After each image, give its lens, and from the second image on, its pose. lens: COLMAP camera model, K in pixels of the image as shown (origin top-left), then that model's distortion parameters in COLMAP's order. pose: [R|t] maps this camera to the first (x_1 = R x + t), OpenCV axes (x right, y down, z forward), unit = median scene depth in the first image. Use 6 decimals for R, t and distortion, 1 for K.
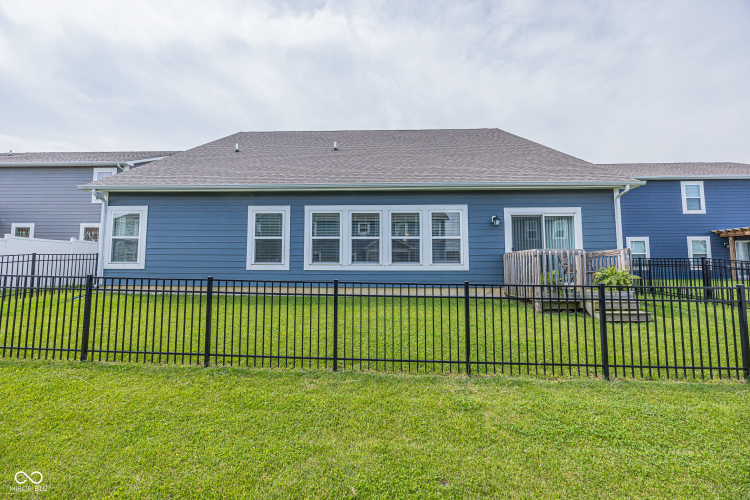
lens RADIAL K [[282.7, 0, 370.7], [0, 282.7, 249.5], [0, 0, 1]] dist [0.000398, 0.000032]
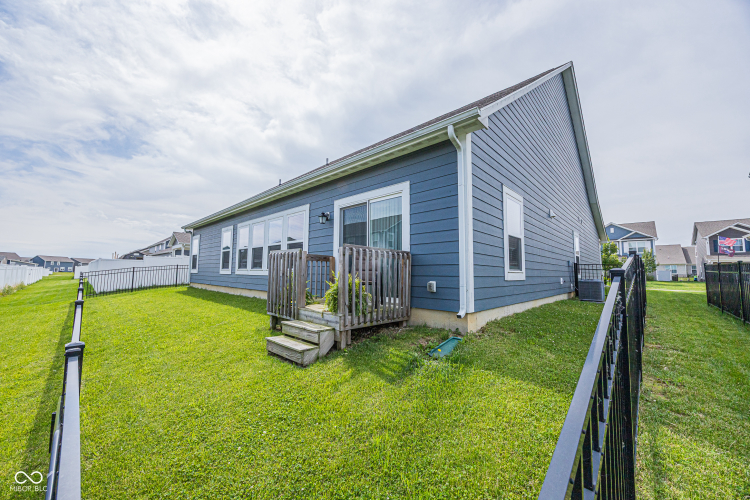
lens RADIAL K [[282.7, 0, 370.7], [0, 282.7, 249.5], [0, 0, 1]] dist [0.000398, 0.000032]
pose [[0.747167, -0.057505, -0.662144, 1.093181], [0.051938, 0.998255, -0.028088, 0.024693], [0.662604, -0.013404, 0.748850, 0.443431]]
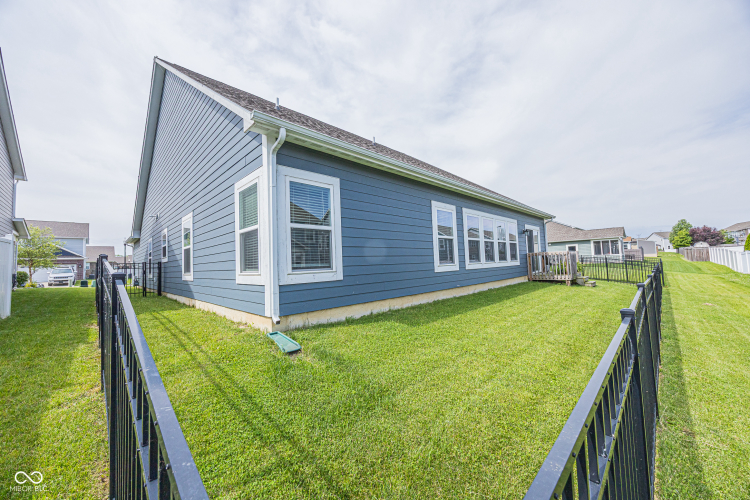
lens RADIAL K [[282.7, 0, 370.7], [0, 282.7, 249.5], [0, 0, 1]] dist [0.000398, 0.000032]
pose [[0.687986, 0.007867, 0.725681, -1.213408], [0.003119, 0.999900, -0.013798, 0.011886], [-0.725717, 0.011756, 0.687893, 0.526721]]
